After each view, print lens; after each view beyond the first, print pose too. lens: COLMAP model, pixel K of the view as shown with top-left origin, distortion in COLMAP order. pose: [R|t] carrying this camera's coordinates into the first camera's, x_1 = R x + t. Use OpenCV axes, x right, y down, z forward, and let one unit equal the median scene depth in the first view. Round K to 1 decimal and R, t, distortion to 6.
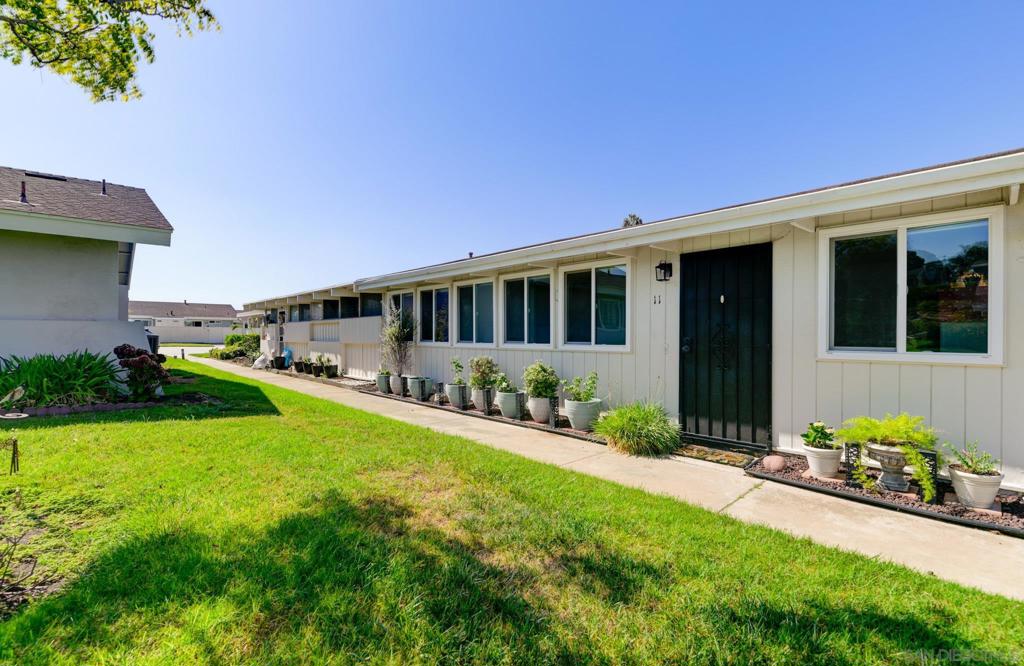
lens RADIAL K [[454.4, 0, 510.9], [0, 454.4, 334.9], [0, 0, 1]] dist [-0.023295, -0.001115]
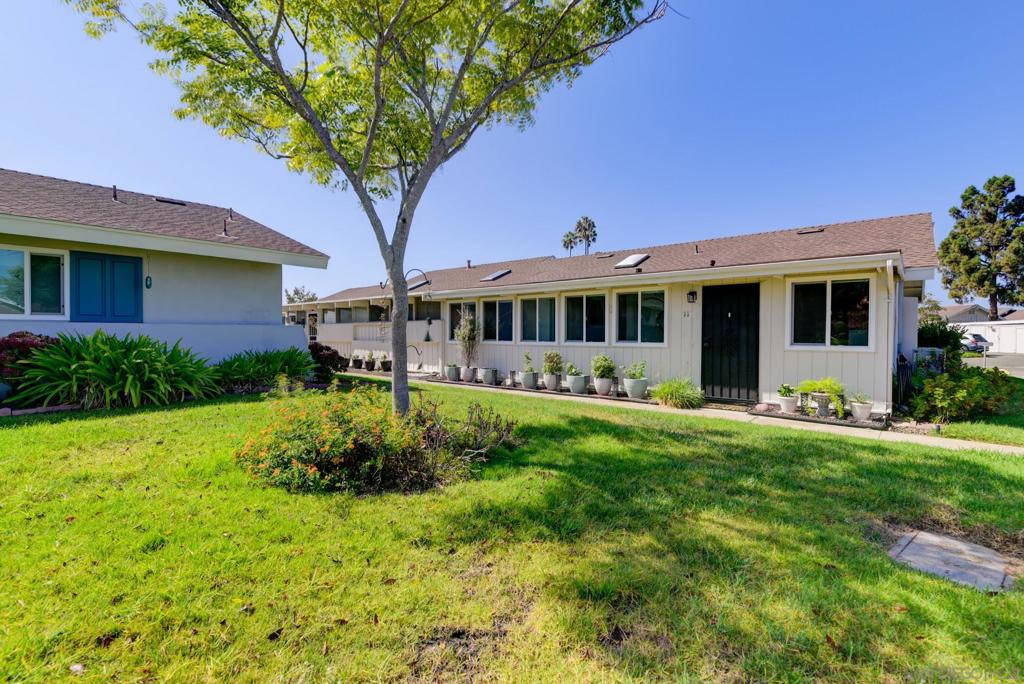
lens RADIAL K [[448.6, 0, 512.0], [0, 448.6, 339.7], [0, 0, 1]] dist [-0.037912, -0.000030]
pose [[0.994302, -0.004992, 0.106483, -0.402802], [0.003291, 0.999864, 0.016141, -0.013067], [-0.106549, -0.015698, 0.994183, -0.437932]]
